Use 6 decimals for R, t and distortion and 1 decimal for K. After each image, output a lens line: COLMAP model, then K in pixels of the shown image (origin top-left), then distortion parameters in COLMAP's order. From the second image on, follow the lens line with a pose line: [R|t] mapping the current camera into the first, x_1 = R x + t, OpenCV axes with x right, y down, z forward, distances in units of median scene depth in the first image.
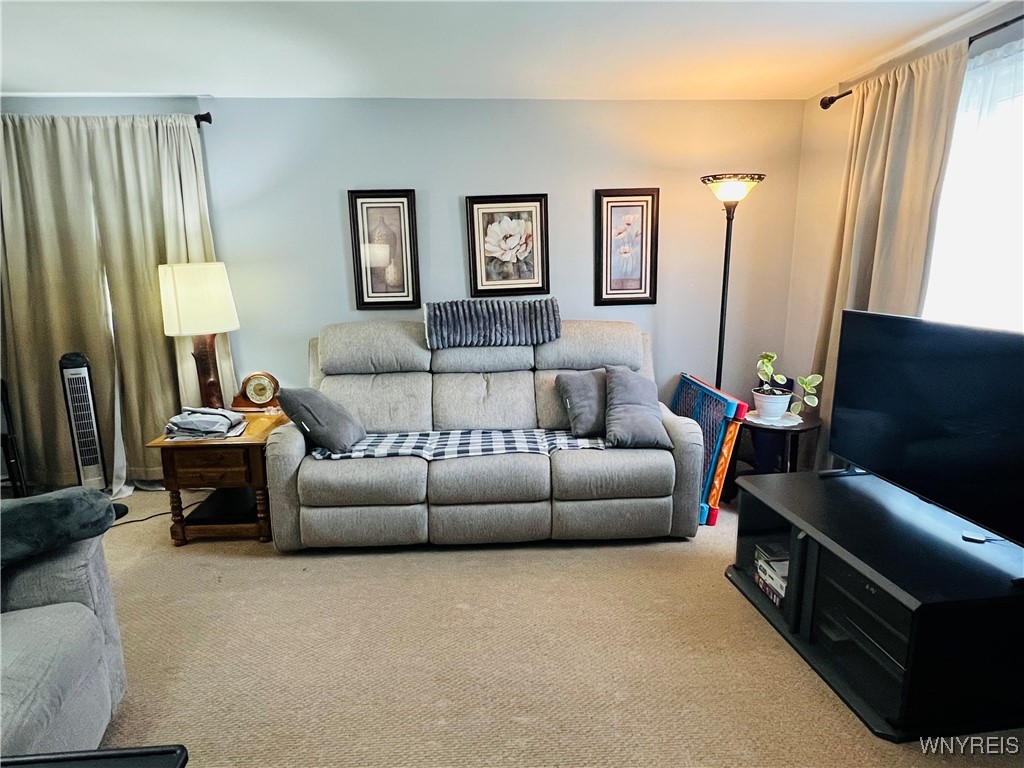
lens RADIAL K [[597.4, 0, 505.7], [0, 597.4, 384.9], [0, 0, 1]] dist [-0.012743, 0.008045]
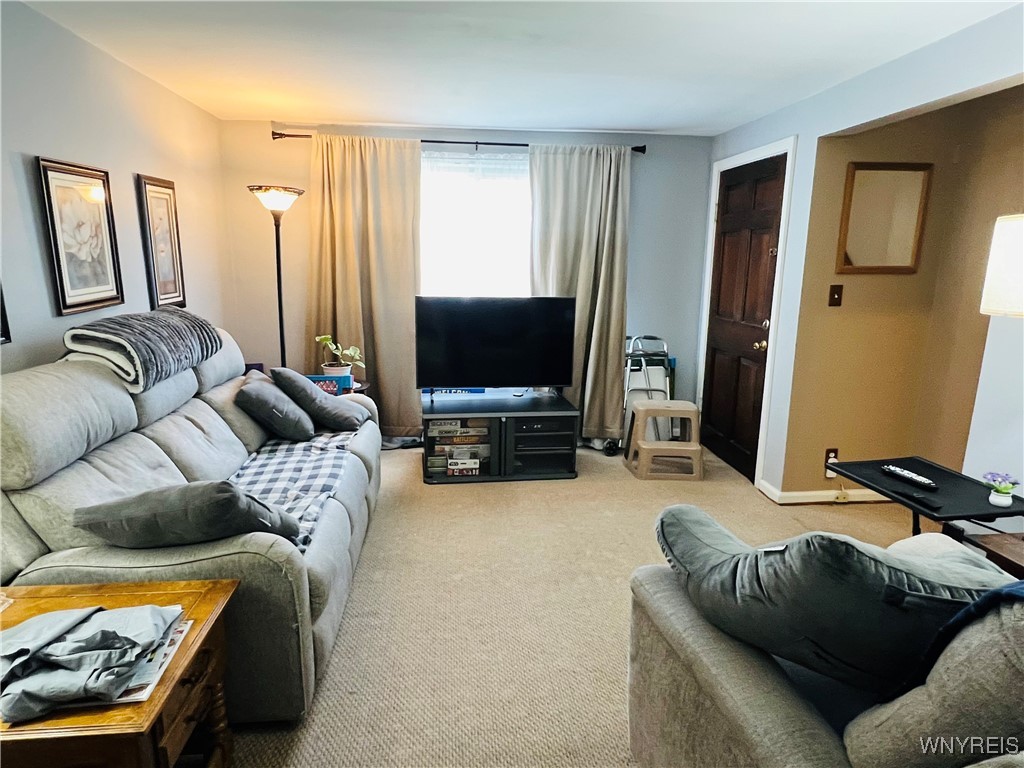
lens RADIAL K [[597.4, 0, 508.2], [0, 597.4, 384.1], [0, 0, 1]] dist [-0.012743, 0.008045]
pose [[-0.016746, -0.192610, 0.981132, -0.798035], [0.190894, 0.962604, 0.192231, -0.121679], [-0.981468, 0.190511, 0.020648, 0.600305]]
